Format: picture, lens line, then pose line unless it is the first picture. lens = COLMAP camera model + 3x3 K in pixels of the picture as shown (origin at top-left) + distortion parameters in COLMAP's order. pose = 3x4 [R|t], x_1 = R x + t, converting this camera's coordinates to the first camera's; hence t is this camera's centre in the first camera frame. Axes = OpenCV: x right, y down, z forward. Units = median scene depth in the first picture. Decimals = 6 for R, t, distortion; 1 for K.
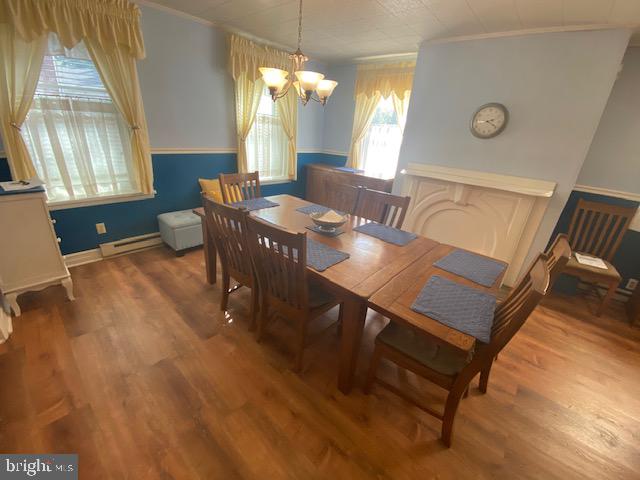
lens RADIAL K [[260.2, 0, 321.2], [0, 260.2, 237.5], [0, 0, 1]] dist [-0.017788, -0.000940]
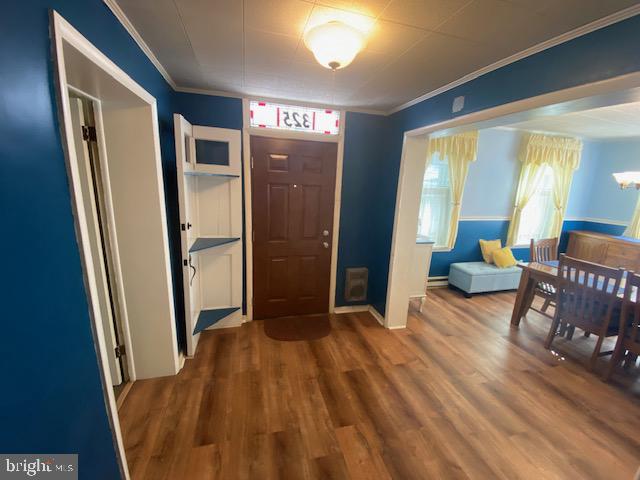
lens RADIAL K [[260.2, 0, 316.0], [0, 260.2, 238.5], [0, 0, 1]] dist [-0.017788, -0.000940]
pose [[0.829242, 0.074796, -0.553863, -0.461772], [-0.184073, 0.972263, -0.144296, 0.105500], [0.527708, 0.221608, 0.820009, -0.492373]]
